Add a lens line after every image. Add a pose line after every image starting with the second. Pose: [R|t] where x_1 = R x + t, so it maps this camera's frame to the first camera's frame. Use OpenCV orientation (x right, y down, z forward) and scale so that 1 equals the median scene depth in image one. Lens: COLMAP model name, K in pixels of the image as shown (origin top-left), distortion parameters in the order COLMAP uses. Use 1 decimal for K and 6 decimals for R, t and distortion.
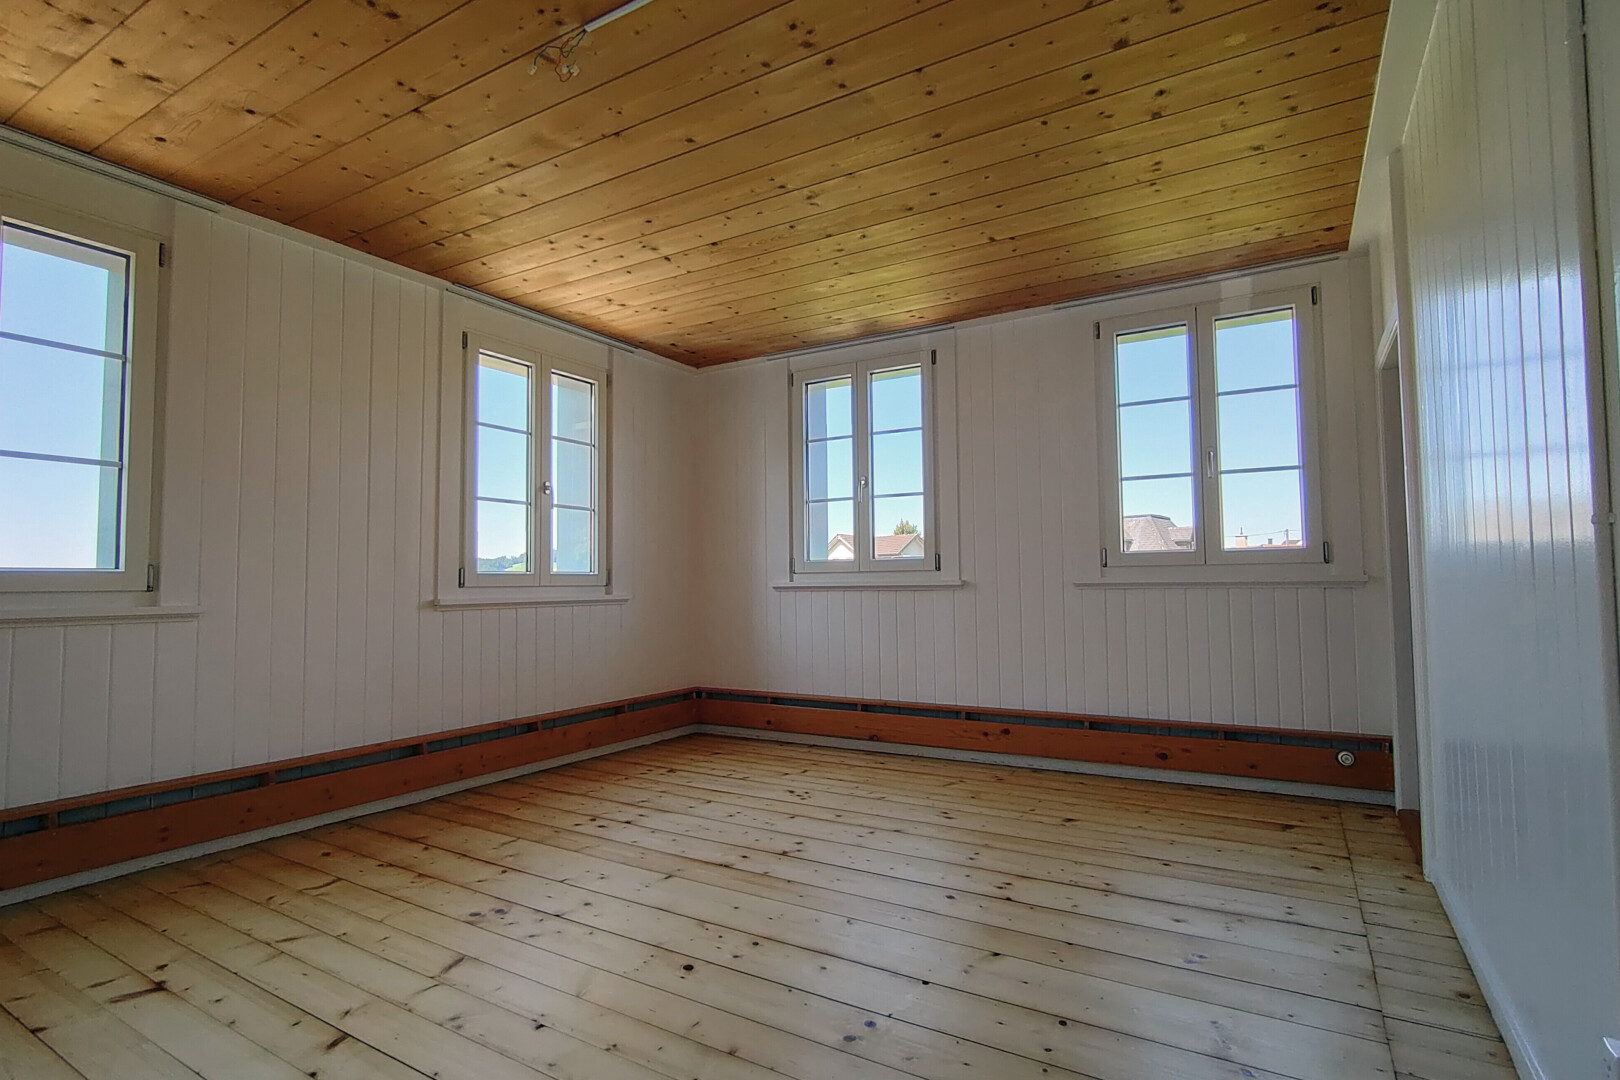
lens RADIAL K [[789.9, 0, 810.0], [0, 789.9, 540.0], [0, 0, 1]] dist [-0.004426, -0.000026]
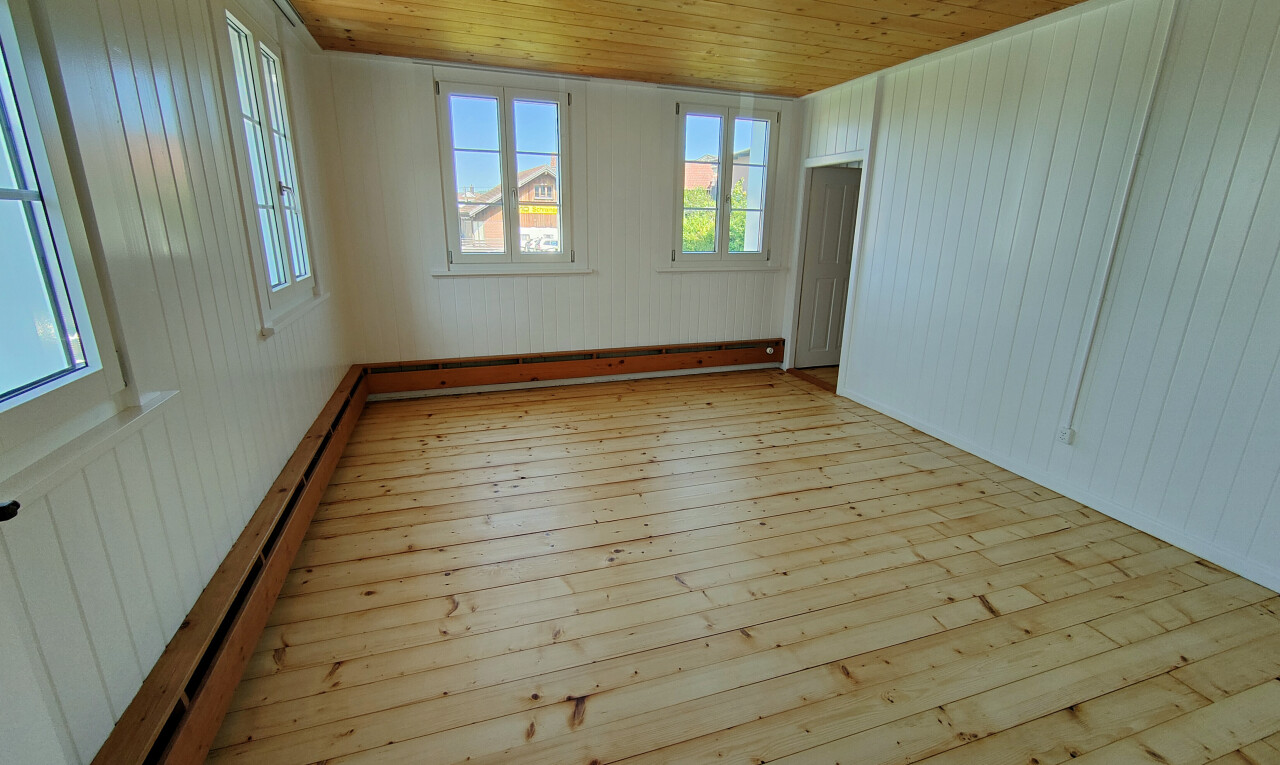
lens RADIAL K [[563.4, 0, 640.0], [0, 563.4, 382.5], [0, 0, 1]] dist [-0.002190, -0.000098]
pose [[0.644155, -0.193863, 0.739920, -0.746610], [-0.064271, 0.950209, 0.304913, -0.099282], [-0.762190, -0.243966, 0.599622, 0.294343]]
